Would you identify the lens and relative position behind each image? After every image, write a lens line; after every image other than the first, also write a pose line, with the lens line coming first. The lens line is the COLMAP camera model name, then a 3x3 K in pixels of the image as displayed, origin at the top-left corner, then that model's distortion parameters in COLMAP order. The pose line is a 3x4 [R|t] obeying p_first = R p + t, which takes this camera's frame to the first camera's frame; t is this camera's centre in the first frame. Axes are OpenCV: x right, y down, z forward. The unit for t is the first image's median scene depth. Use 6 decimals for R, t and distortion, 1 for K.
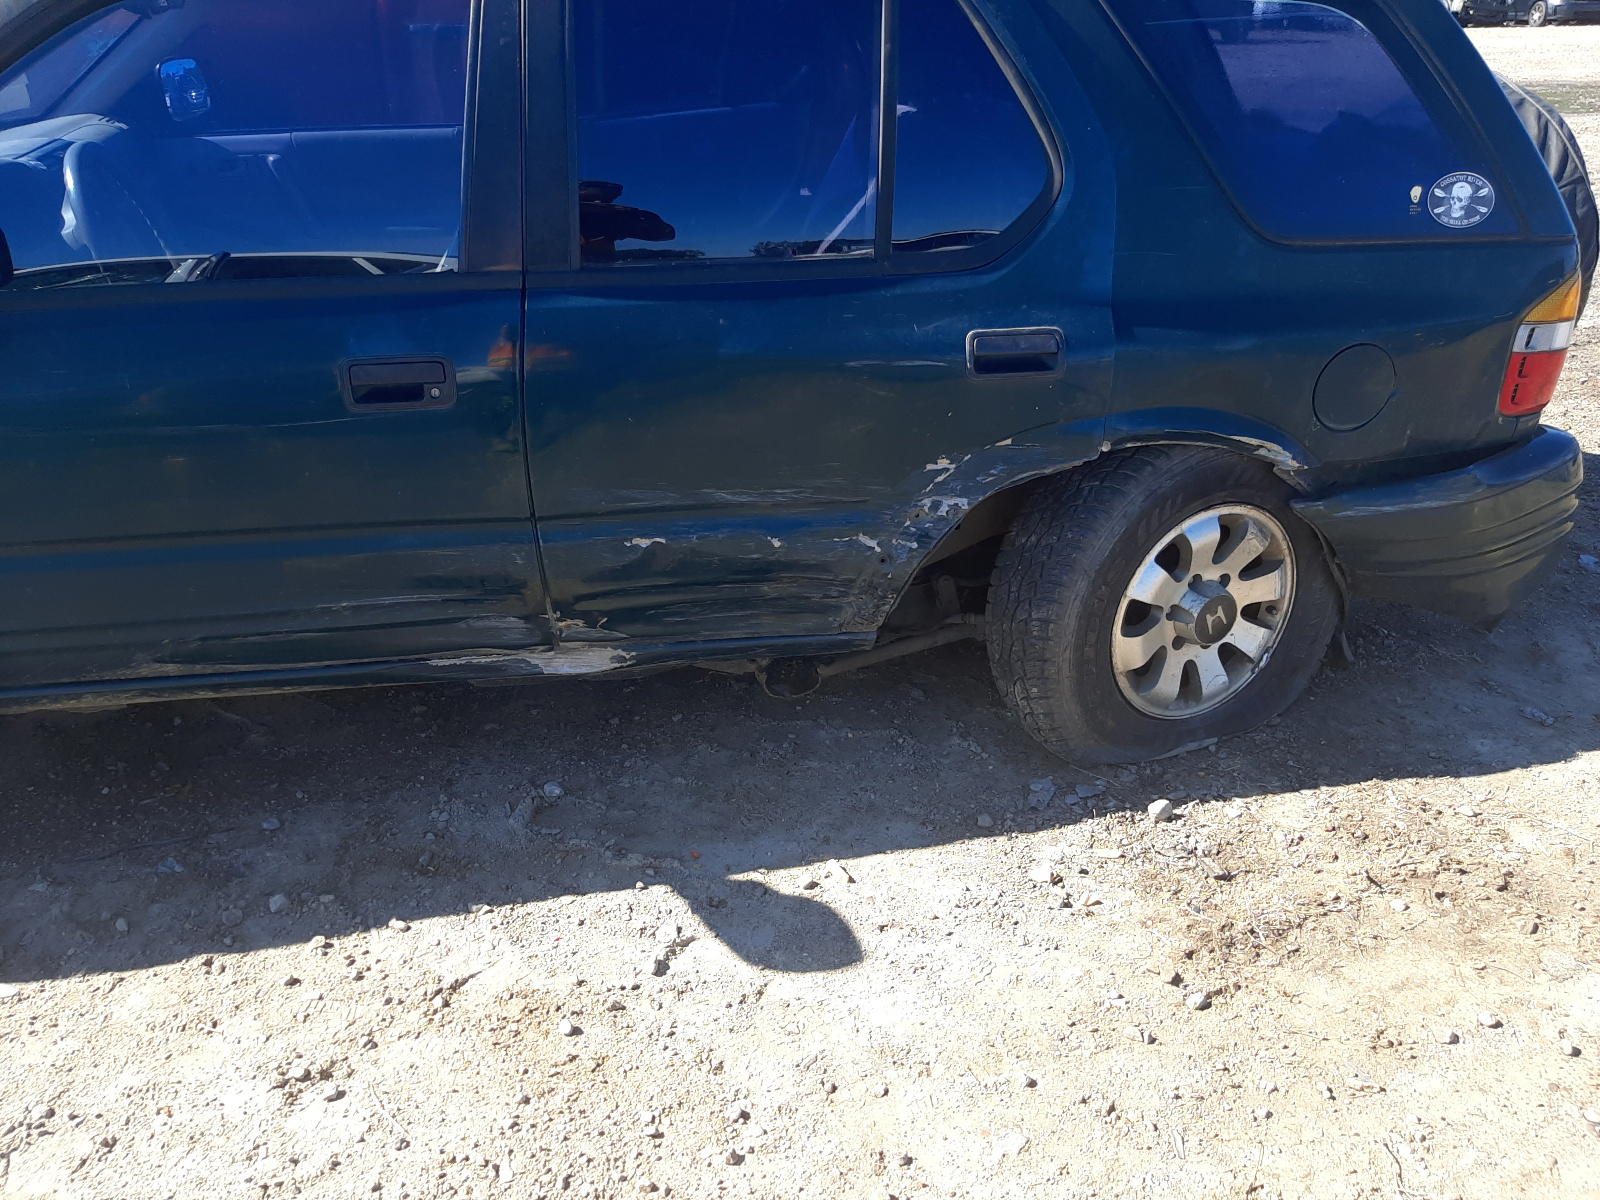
lens RADIAL K [[1219.0, 0, 797.0], [0, 1219.0, 596.4], [0, 0, 1]] dist [-0.011337, -0.012640]
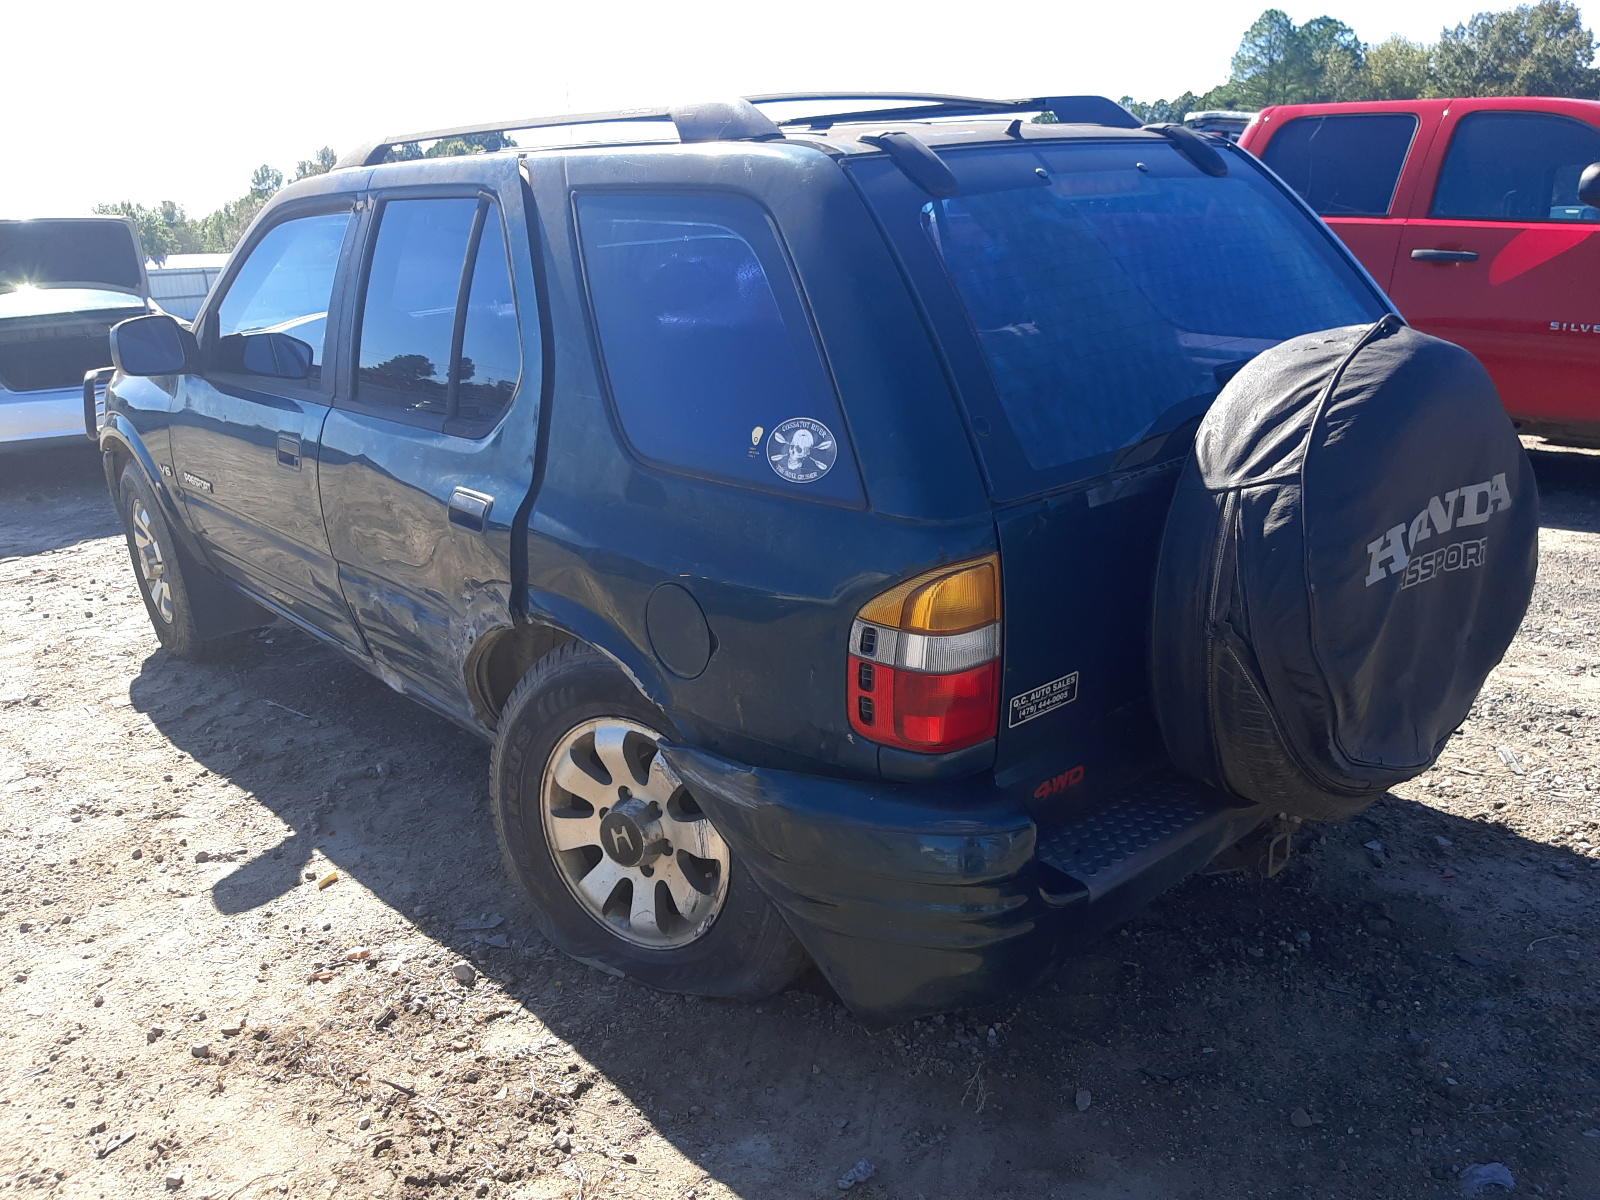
lens RADIAL K [[1219.0, 0, 797.0], [0, 1219.0, 602.2], [0, 0, 1]] dist [-0.011337, -0.012640]
pose [[0.544437, 0.234007, -0.805499, 1.244791], [-0.363917, 0.931109, 0.024527, -0.250955], [0.755747, 0.279781, 0.592089, 0.535527]]
